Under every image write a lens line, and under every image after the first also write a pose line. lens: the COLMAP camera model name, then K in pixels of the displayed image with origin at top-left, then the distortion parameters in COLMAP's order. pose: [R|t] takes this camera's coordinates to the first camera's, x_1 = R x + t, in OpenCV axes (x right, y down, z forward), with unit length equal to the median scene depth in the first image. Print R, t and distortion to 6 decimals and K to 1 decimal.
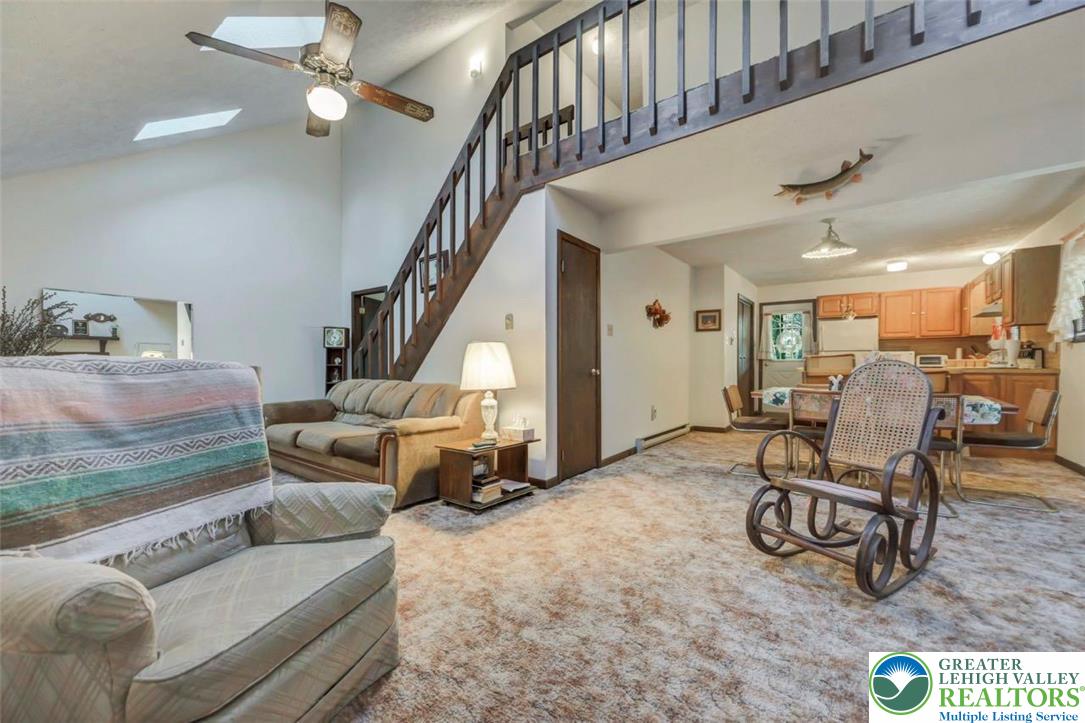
lens RADIAL K [[431.5, 0, 542.1], [0, 431.5, 367.2], [0, 0, 1]] dist [-0.000896, -0.000101]
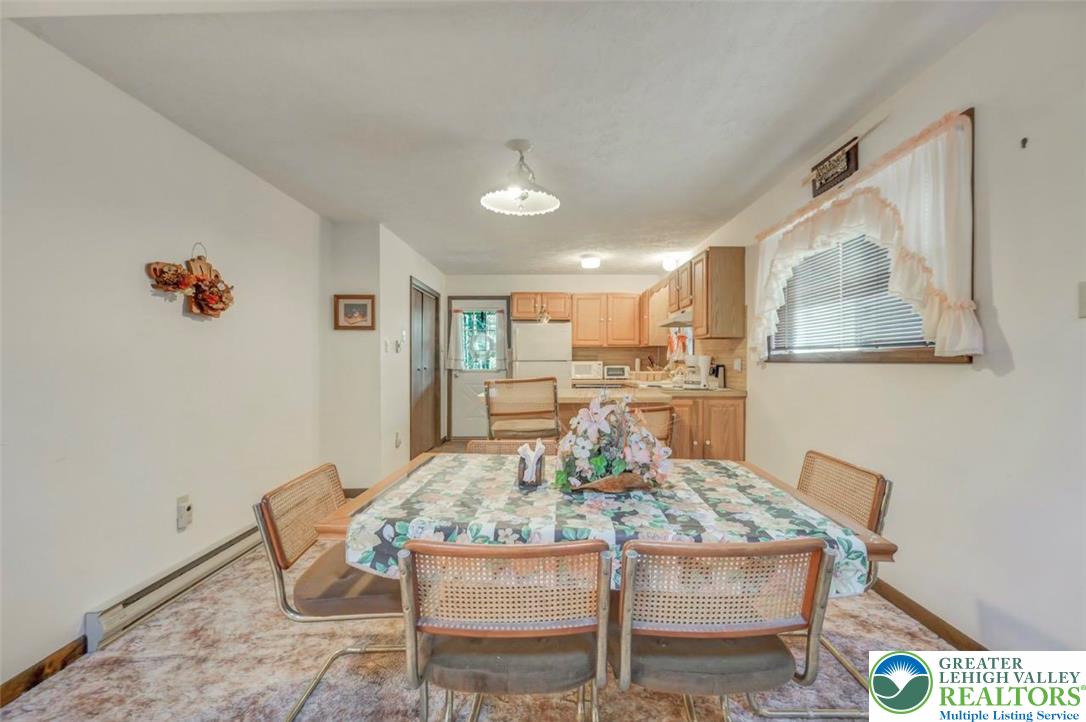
lens RADIAL K [[436.6, 0, 543.0], [0, 436.6, 361.0], [0, 0, 1]] dist [0.000982, 0.000062]
pose [[0.810008, -0.000818, 0.586419, 0.242877], [0.005616, 0.999964, -0.006363, -0.035219], [-0.586392, 0.008447, 0.809983, 0.357108]]
